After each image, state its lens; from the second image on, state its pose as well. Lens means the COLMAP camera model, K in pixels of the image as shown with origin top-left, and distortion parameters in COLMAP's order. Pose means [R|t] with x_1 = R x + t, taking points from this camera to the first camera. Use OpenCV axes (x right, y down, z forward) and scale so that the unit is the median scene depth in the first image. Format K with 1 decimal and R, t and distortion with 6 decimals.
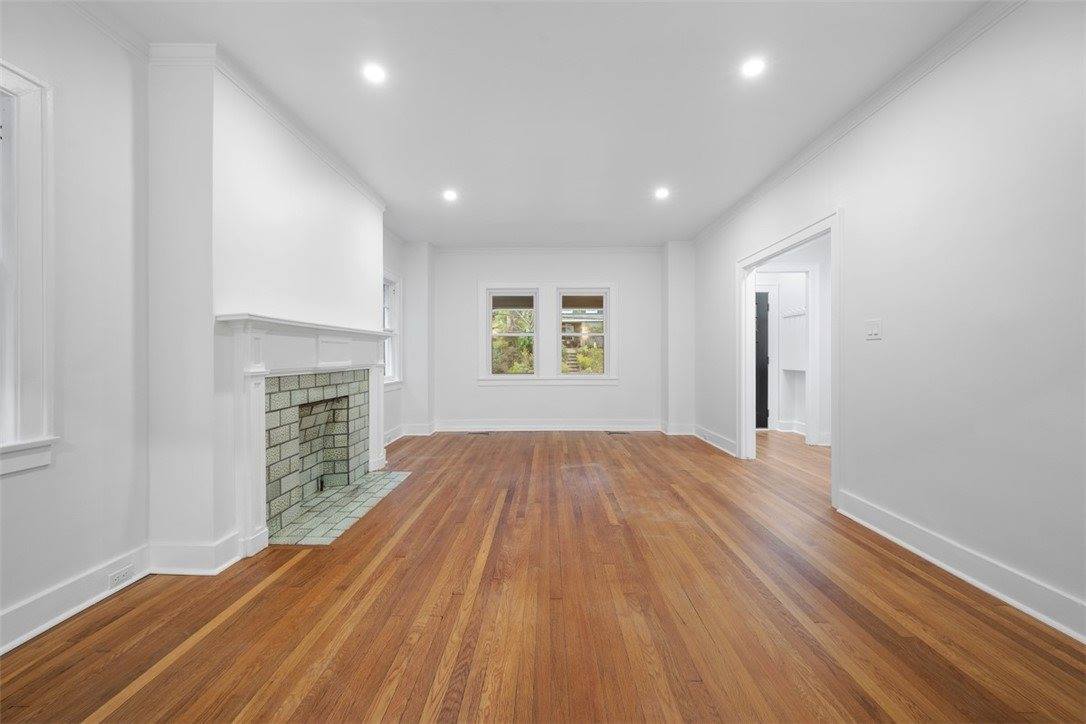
lens RADIAL K [[433.2, 0, 537.9], [0, 433.2, 355.5], [0, 0, 1]] dist [-0.002397, -0.000539]
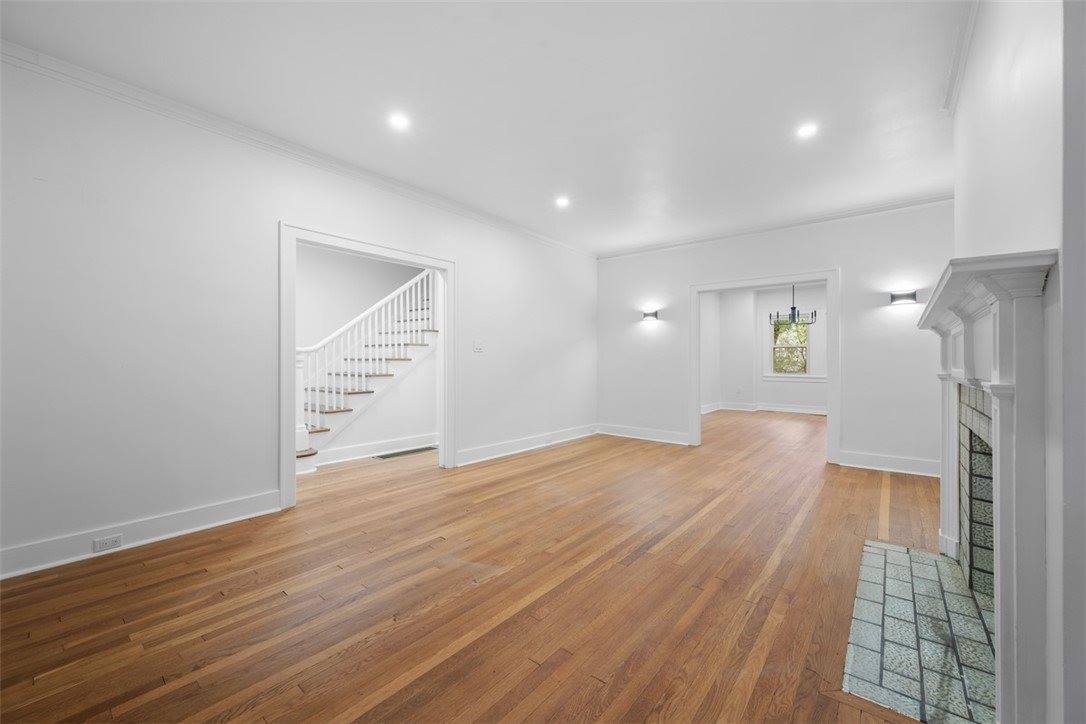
lens RADIAL K [[433.2, 0, 543.4], [0, 433.2, 362.1], [0, 0, 1]] dist [-0.002397, -0.000539]
pose [[-0.792815, 0.003649, 0.609452, -0.437052], [-0.000096, 0.999981, -0.006113, 0.012005], [-0.609462, -0.004905, -0.792800, 1.995329]]
